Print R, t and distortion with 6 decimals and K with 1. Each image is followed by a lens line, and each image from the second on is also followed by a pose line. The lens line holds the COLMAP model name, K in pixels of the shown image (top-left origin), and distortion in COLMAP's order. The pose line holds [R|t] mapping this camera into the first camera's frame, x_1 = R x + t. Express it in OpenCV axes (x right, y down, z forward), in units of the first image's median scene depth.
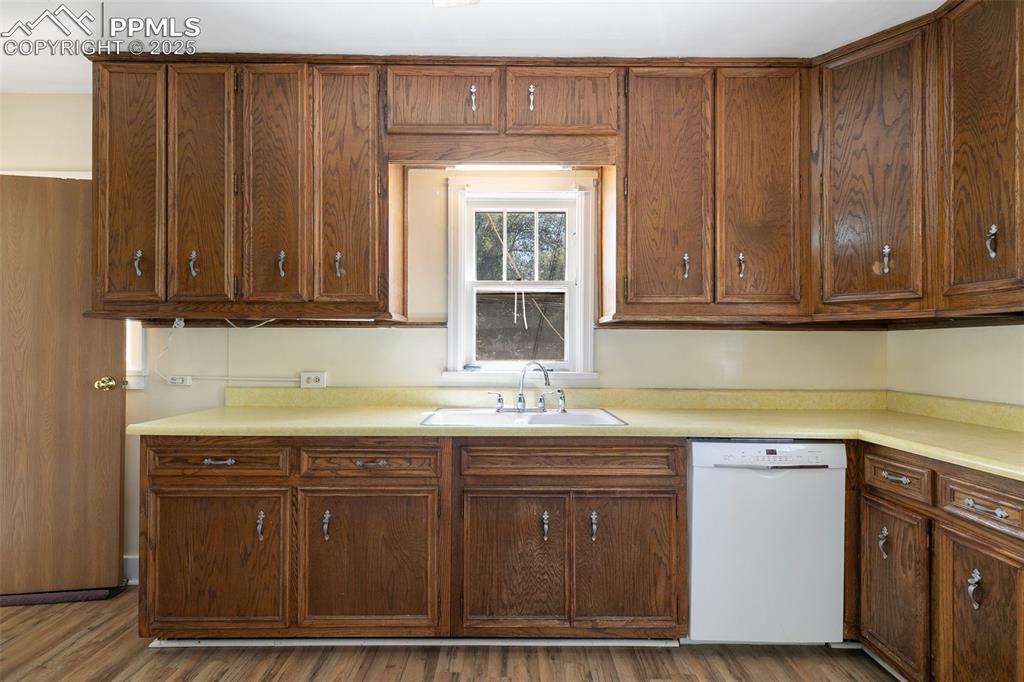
lens RADIAL K [[462.0, 0, 508.3], [0, 462.0, 343.3], [0, 0, 1]] dist [0.002858, 0.000125]
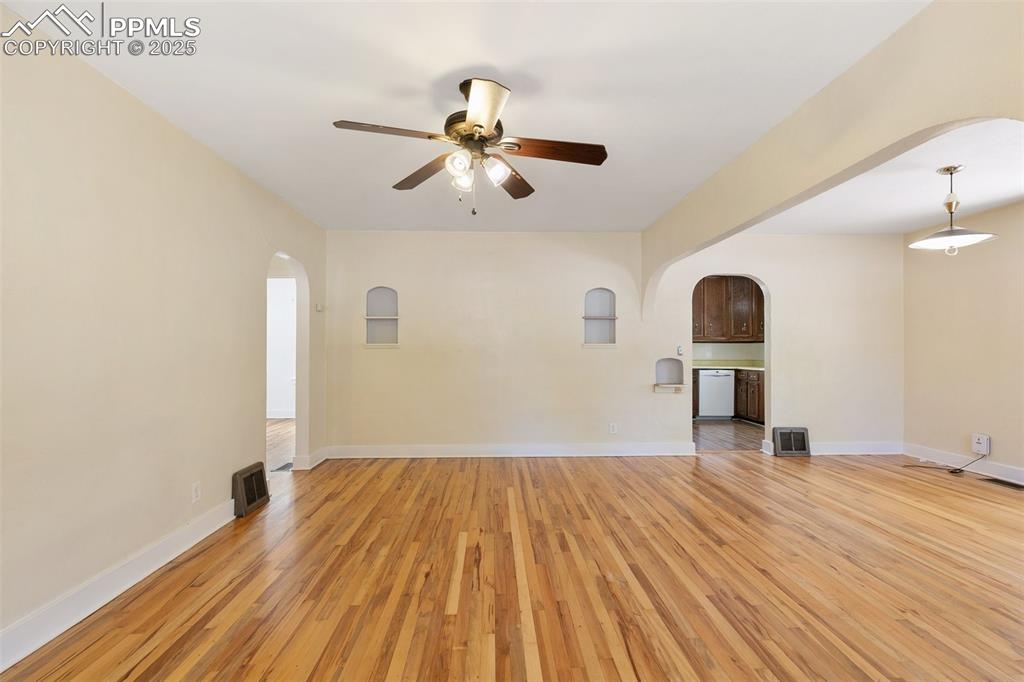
lens RADIAL K [[458.2, 0, 510.4], [0, 458.2, 346.1], [0, 0, 1]] dist [0.004705, -0.000374]
pose [[0.999558, -0.005795, 0.029152, -1.311341], [0.005854, 0.999981, -0.001935, -0.010366], [-0.029140, 0.002105, 0.999573, -2.839329]]
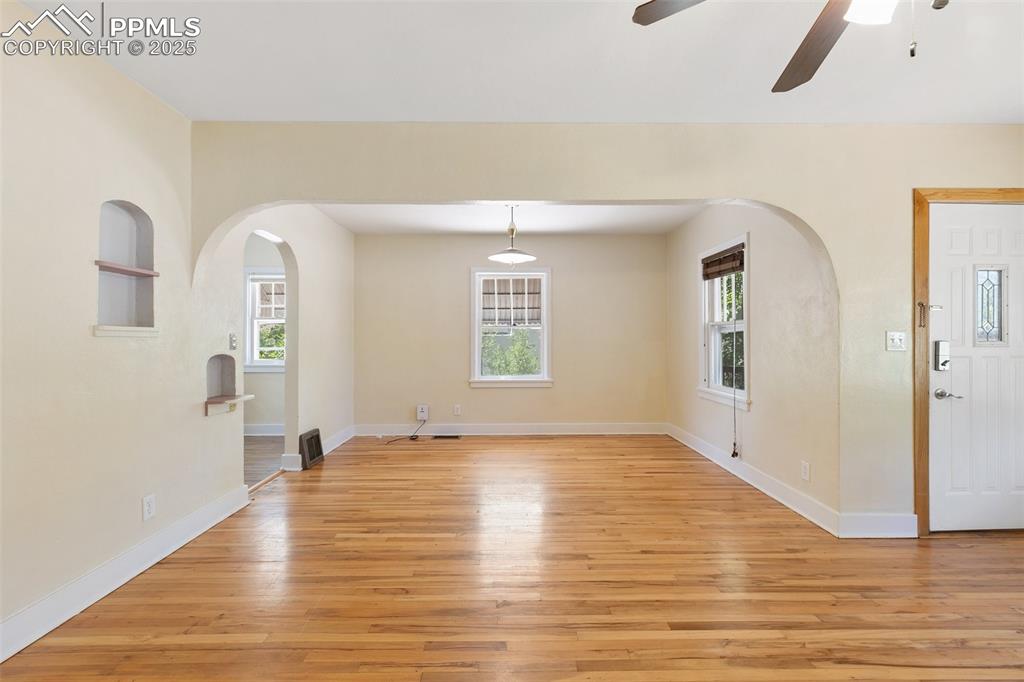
lens RADIAL K [[469.1, 0, 509.3], [0, 469.1, 338.6], [0, 0, 1]] dist [0.004403, 0.000289]
pose [[-0.001772, -0.005249, 0.999985, -1.904049], [-0.004795, 0.999975, 0.005241, -0.007666], [-0.999987, -0.004786, -0.001797, -1.262972]]
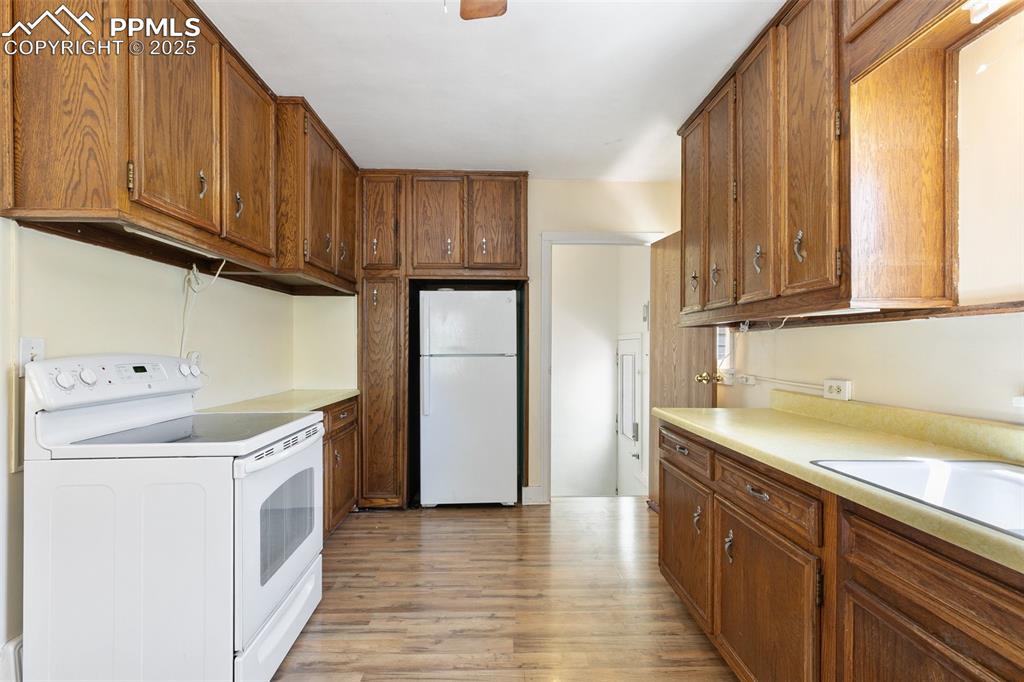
lens RADIAL K [[458.2, 0, 510.4], [0, 458.2, 346.1], [0, 0, 1]] dist [0.004705, -0.000374]
pose [[0.029619, -0.005807, -0.999544, 0.420038], [0.004319, 0.999975, -0.005681, 0.006022], [0.999552, -0.004149, 0.029643, 0.469318]]
